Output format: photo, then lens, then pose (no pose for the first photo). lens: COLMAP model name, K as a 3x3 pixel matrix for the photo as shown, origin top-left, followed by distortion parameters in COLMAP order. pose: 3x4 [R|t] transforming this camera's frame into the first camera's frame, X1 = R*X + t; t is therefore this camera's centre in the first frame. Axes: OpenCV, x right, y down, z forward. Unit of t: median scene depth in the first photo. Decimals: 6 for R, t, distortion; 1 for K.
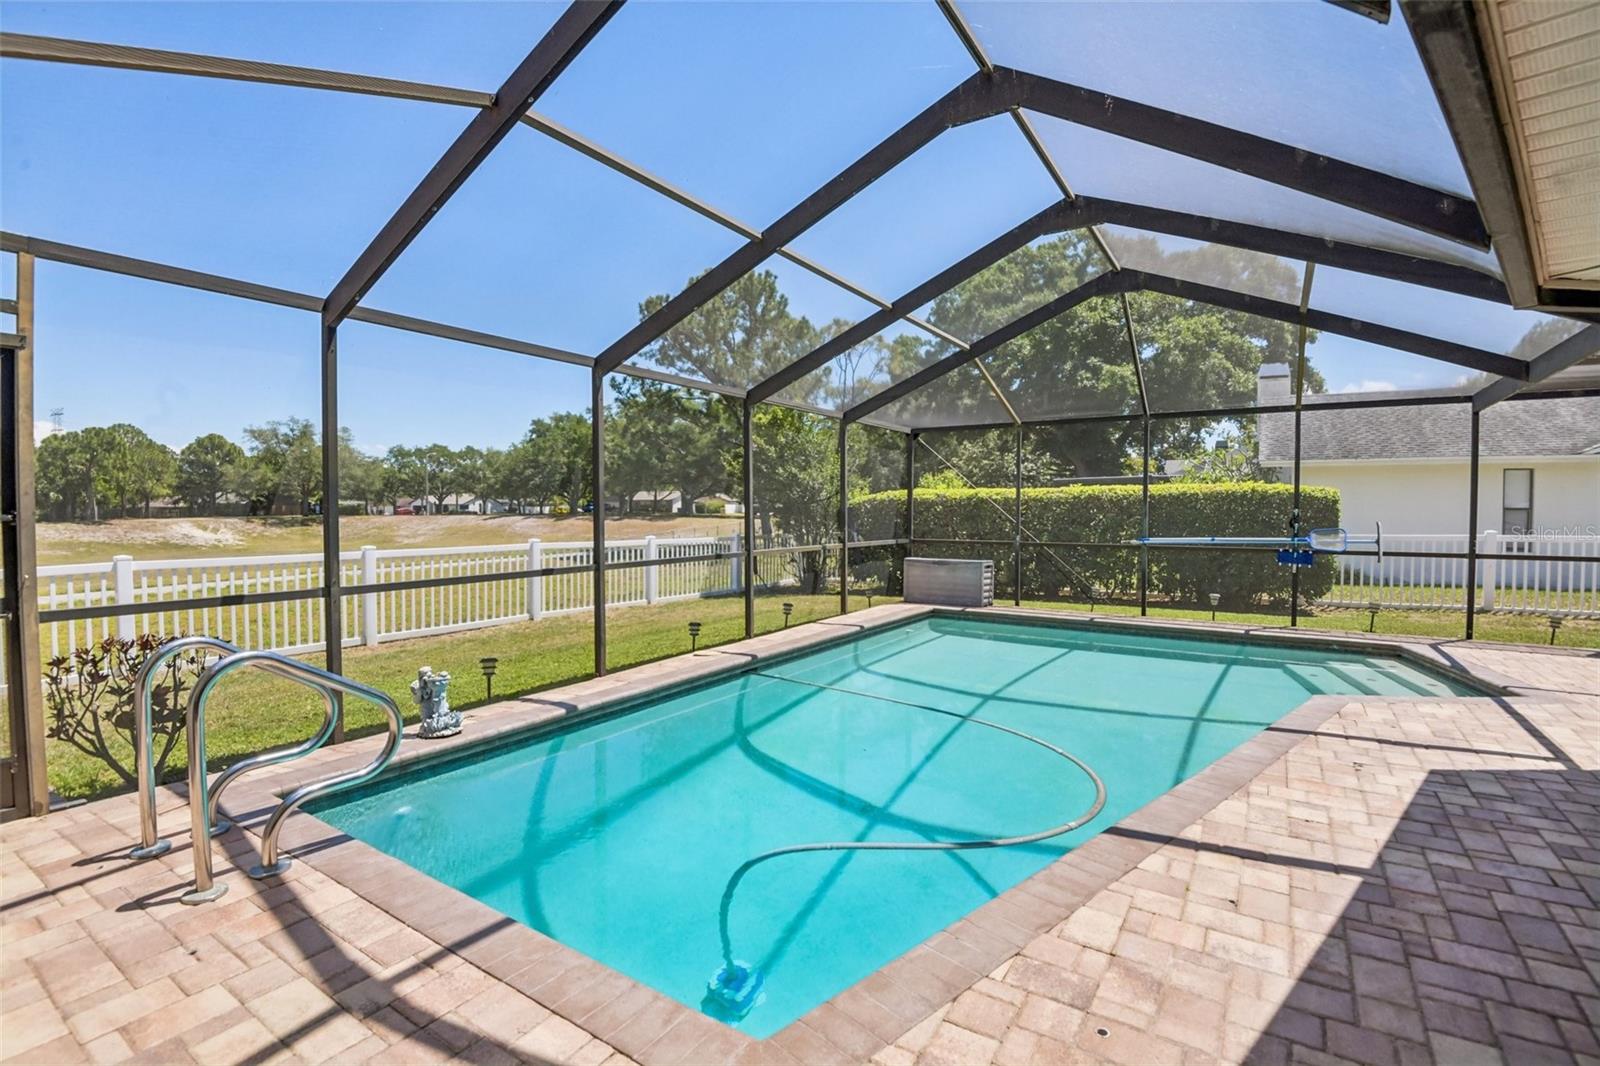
lens RADIAL K [[707.2, 0, 807.9], [0, 707.2, 531.0], [0, 0, 1]] dist [0.000590, -0.019470]
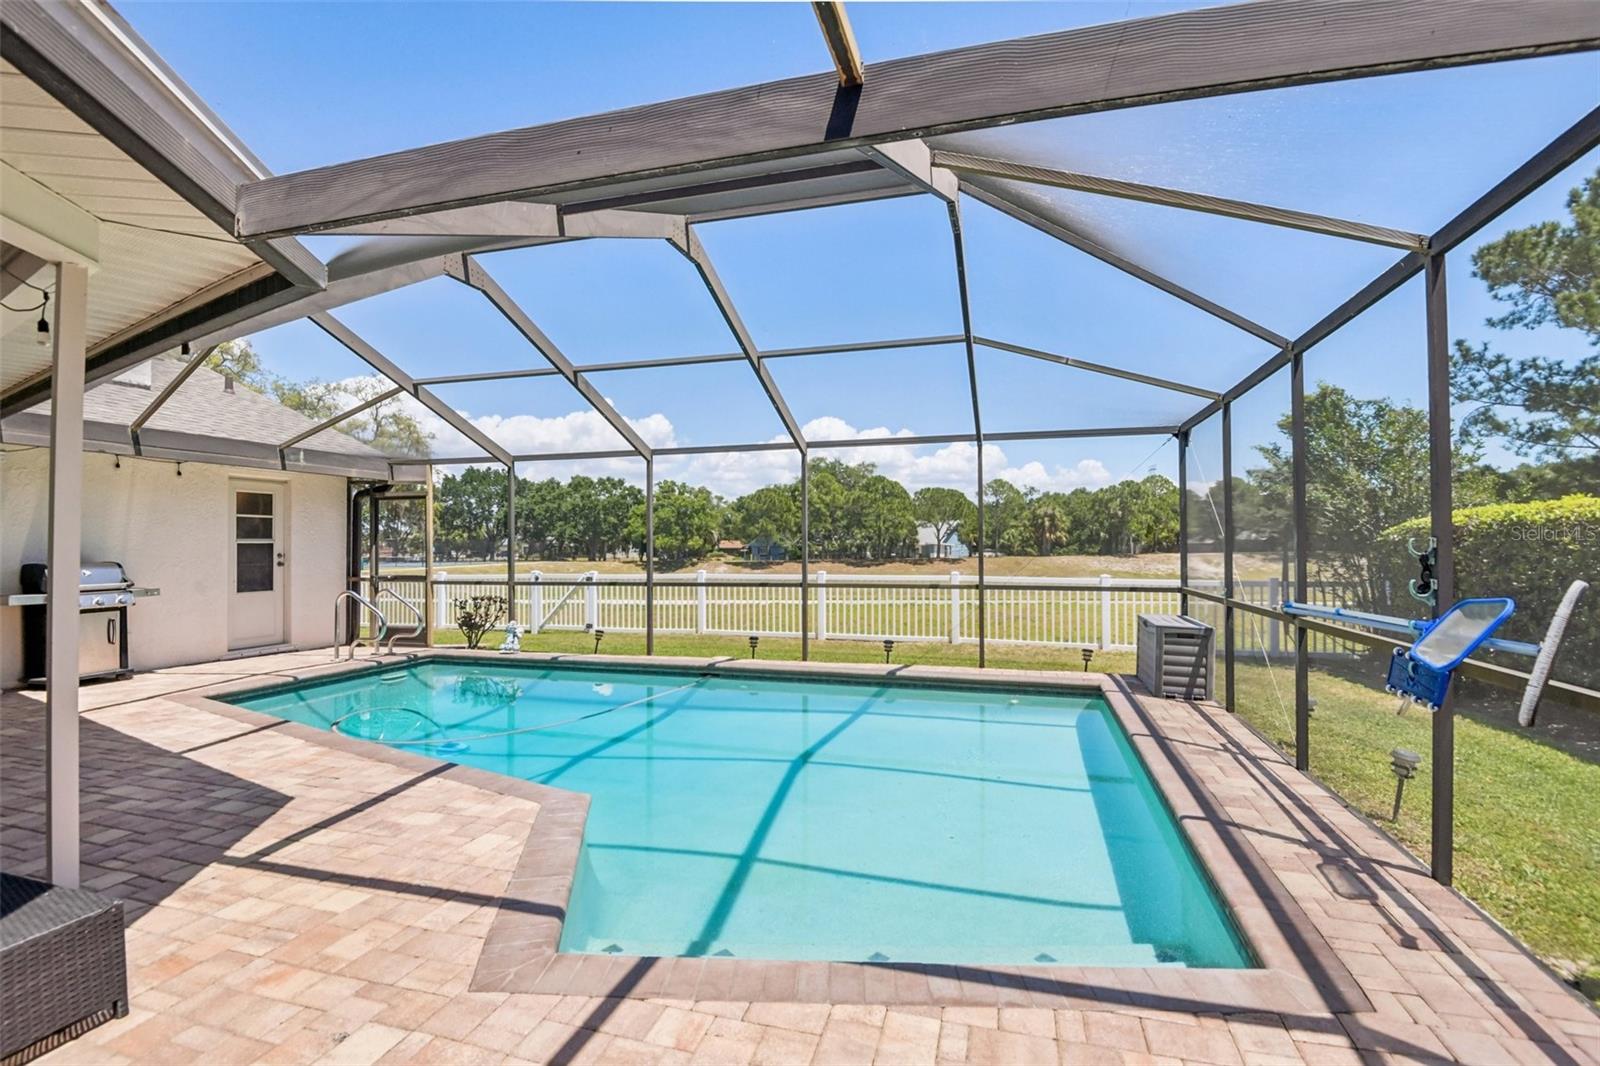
lens RADIAL K [[743.8, 0, 819.7], [0, 743.8, 533.1], [0, 0, 1]] dist [-0.000429, -0.000222]
pose [[0.297808, -0.017829, -0.954459, 0.664174], [-0.027182, 0.999262, -0.027147, -0.011613], [0.954239, 0.034028, 0.297104, 0.426074]]
